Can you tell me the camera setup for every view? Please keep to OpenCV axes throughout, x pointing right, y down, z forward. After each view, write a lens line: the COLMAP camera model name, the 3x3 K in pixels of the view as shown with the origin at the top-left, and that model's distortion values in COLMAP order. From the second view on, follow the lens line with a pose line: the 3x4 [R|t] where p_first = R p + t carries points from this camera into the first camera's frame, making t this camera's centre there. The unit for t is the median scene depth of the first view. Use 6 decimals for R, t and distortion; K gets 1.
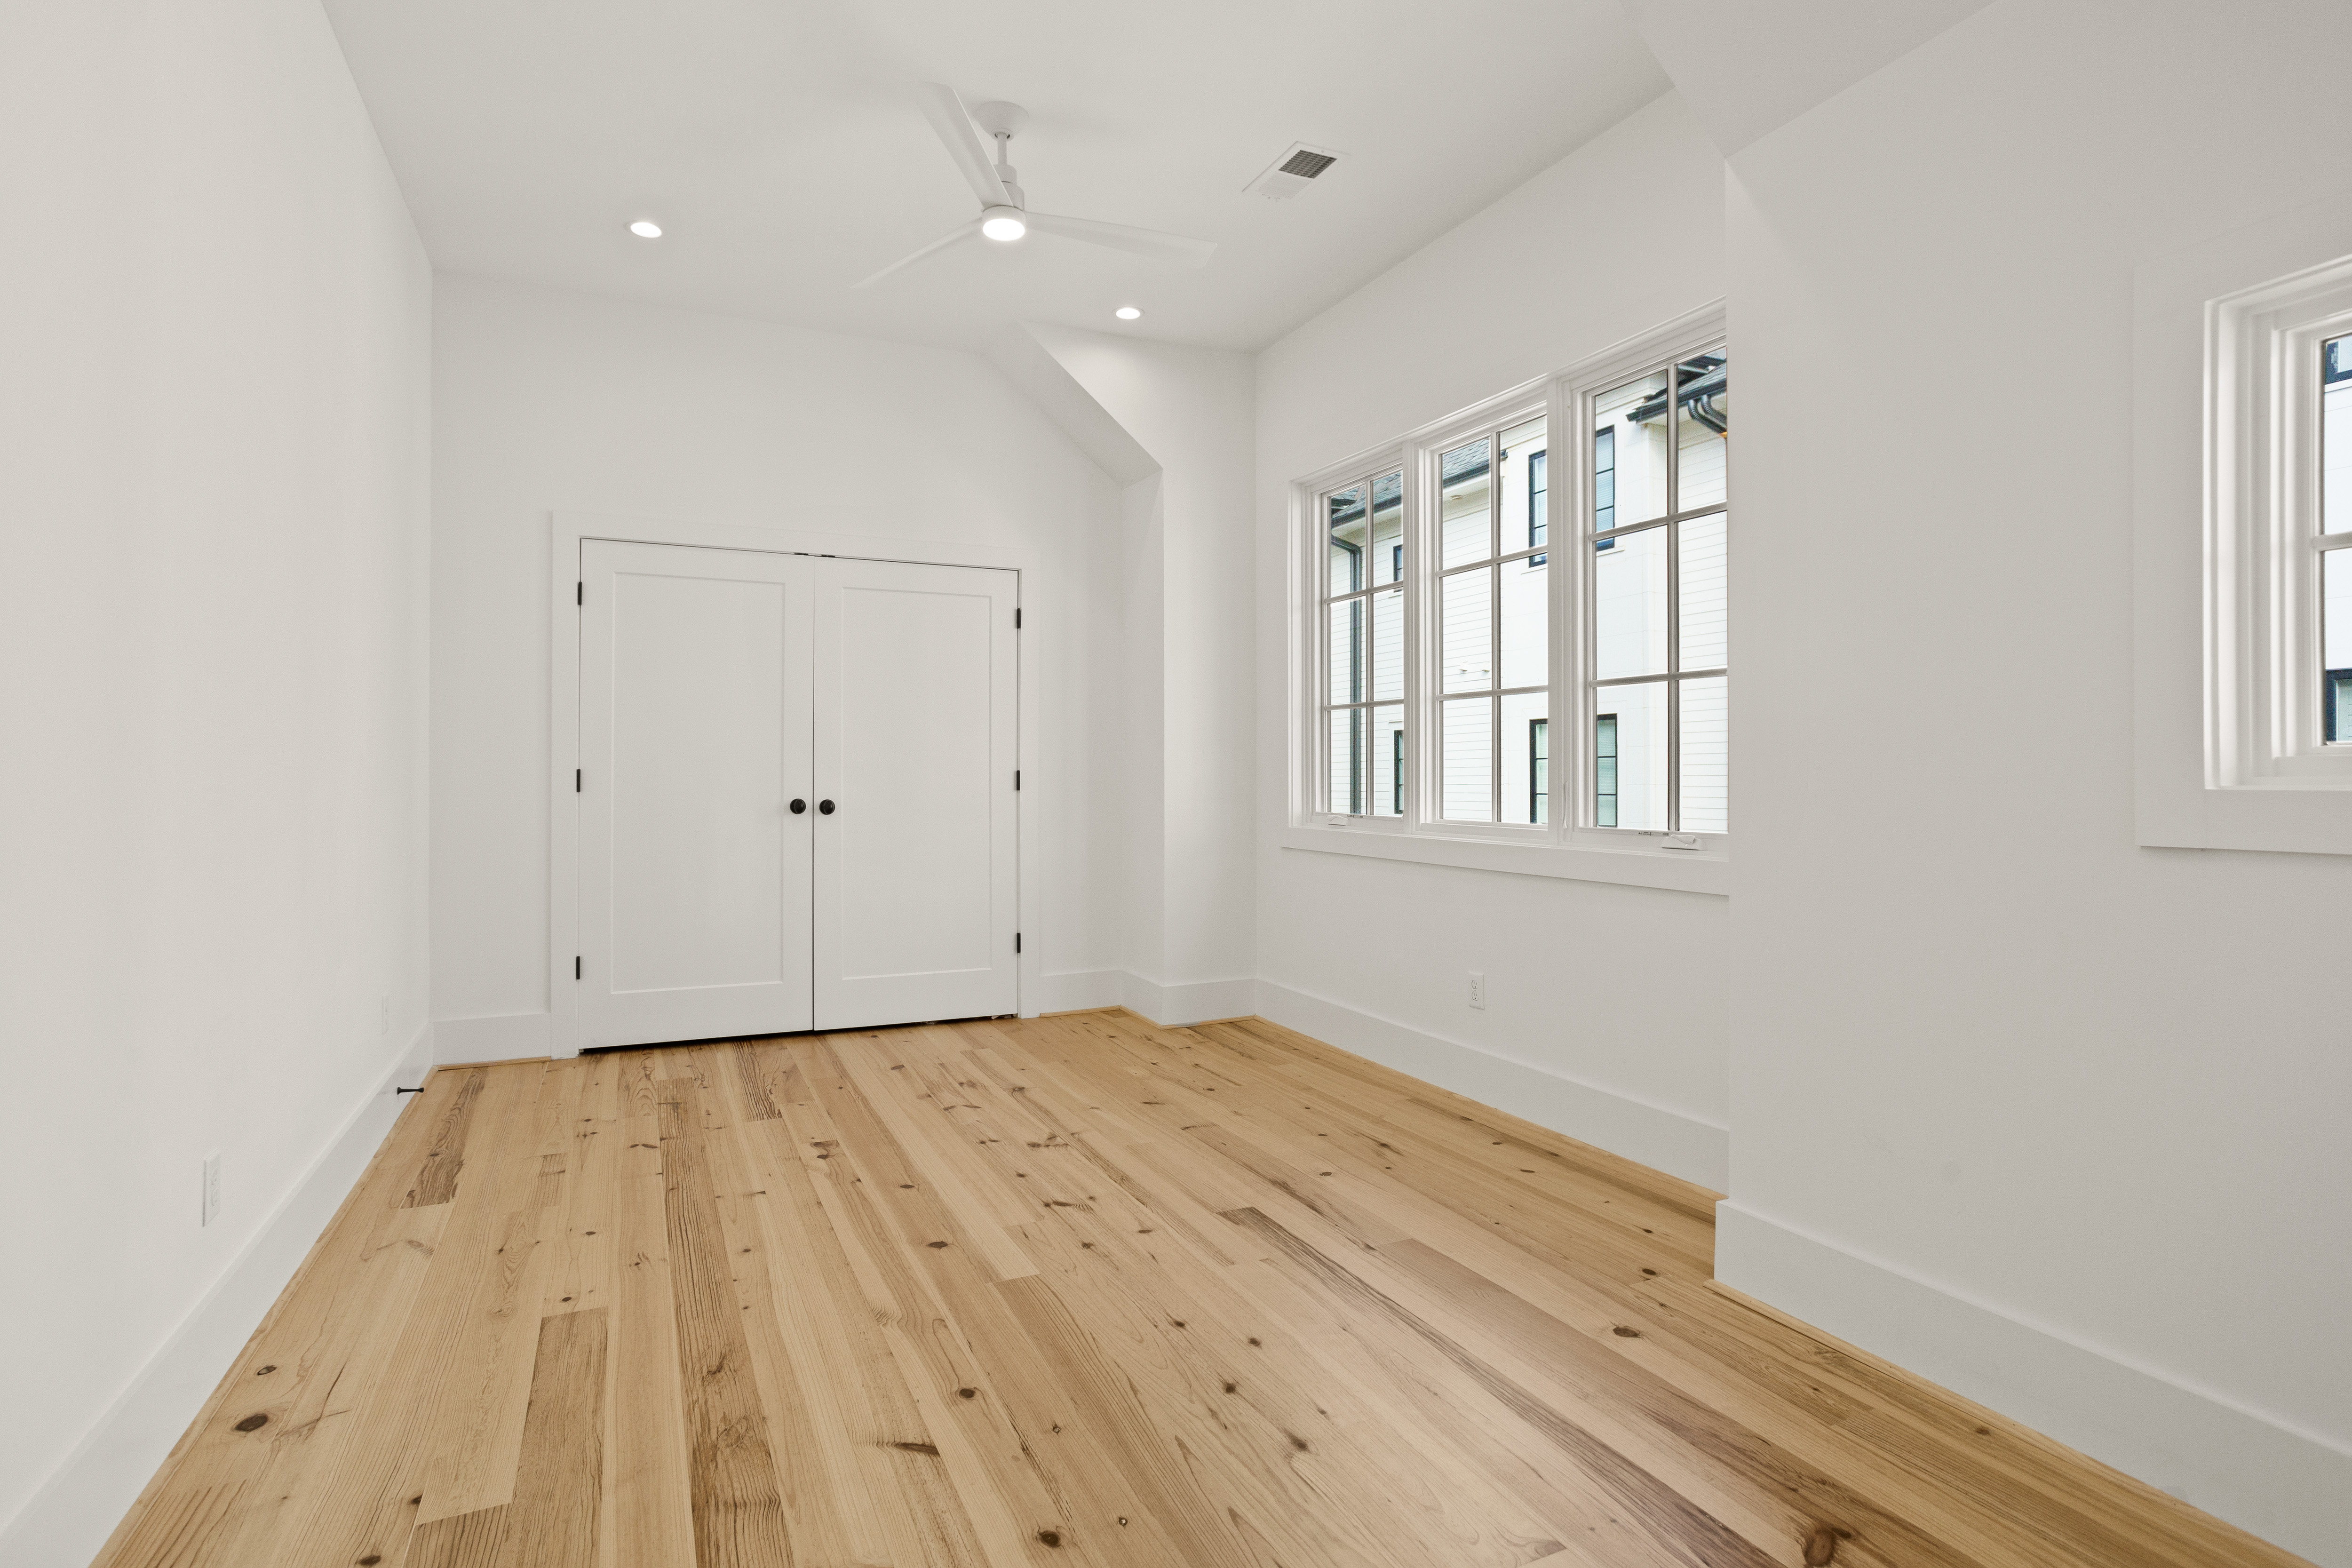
lens RADIAL K [[1115.7, 0, 1176.4], [0, 1115.7, 781.0], [0, 0, 1]] dist [-0.006278, -0.000144]
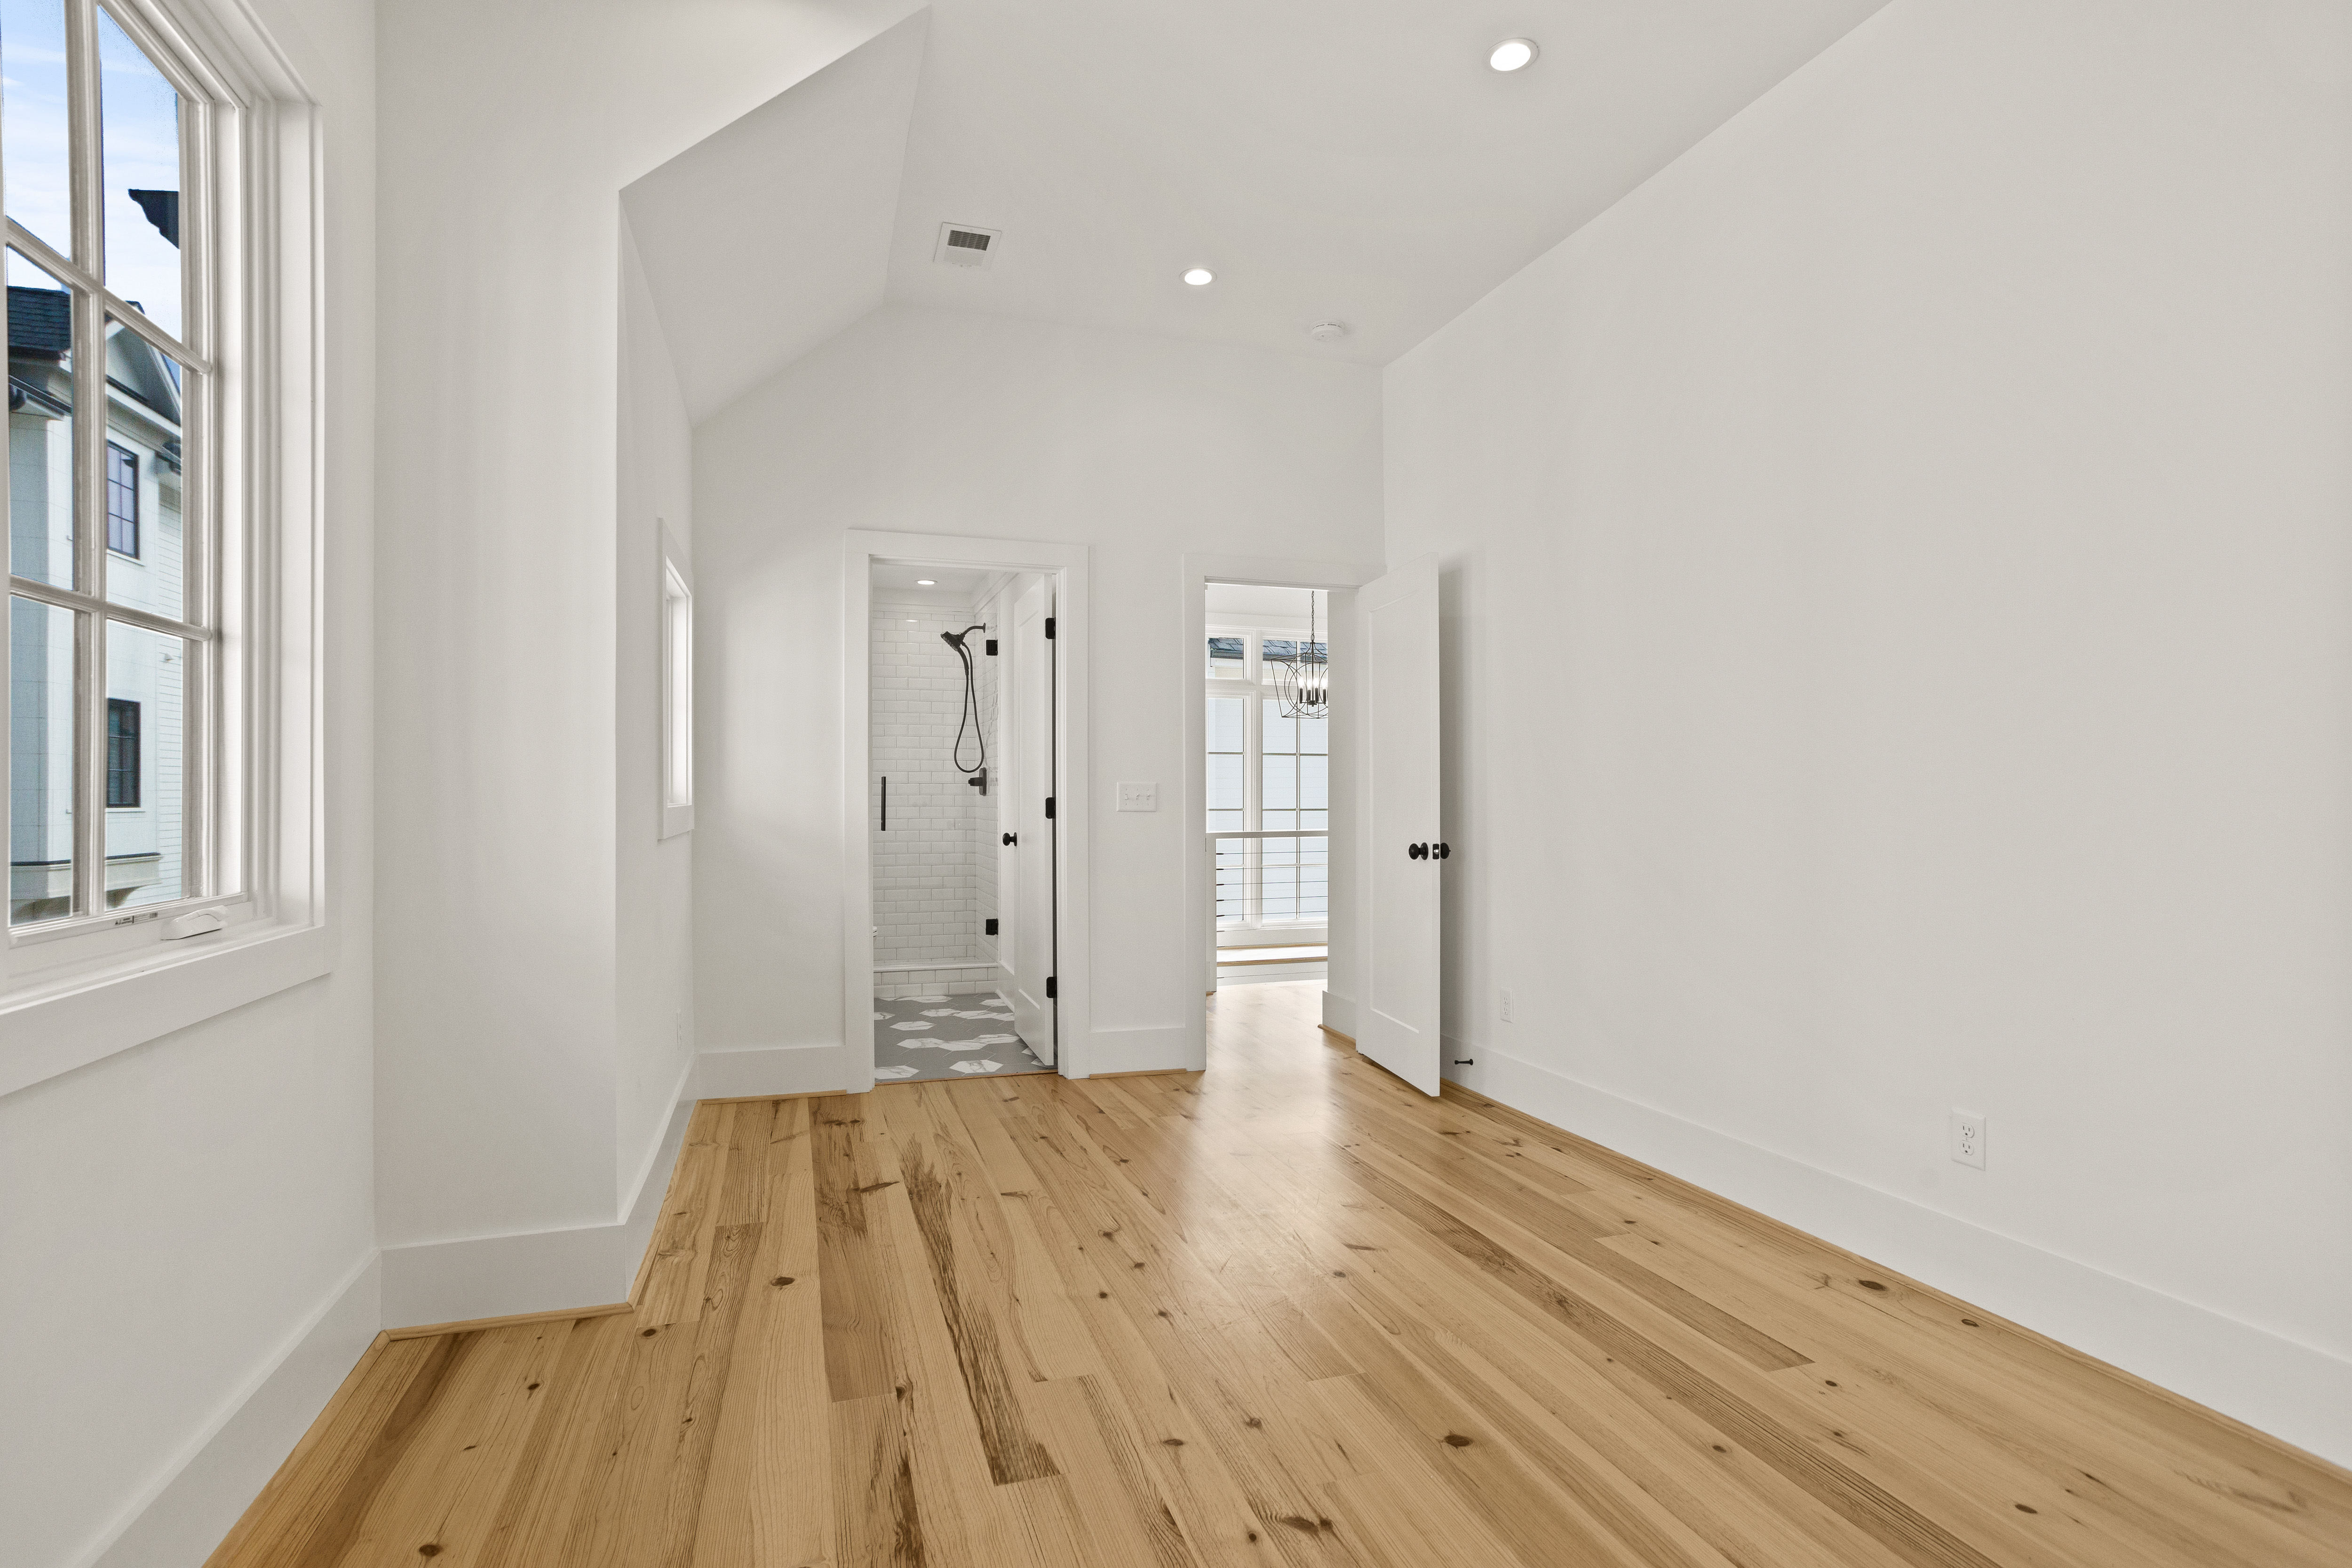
lens RADIAL K [[1115.7, 0, 1174.6], [0, 1115.7, 790.3], [0, 0, 1]] dist [-0.006278, -0.000144]
pose [[-0.992295, 0.002095, 0.123880, -0.129081], [0.002014, 0.999998, -0.000777, -0.012430], [-0.123881, -0.000522, -0.992297, 1.872646]]
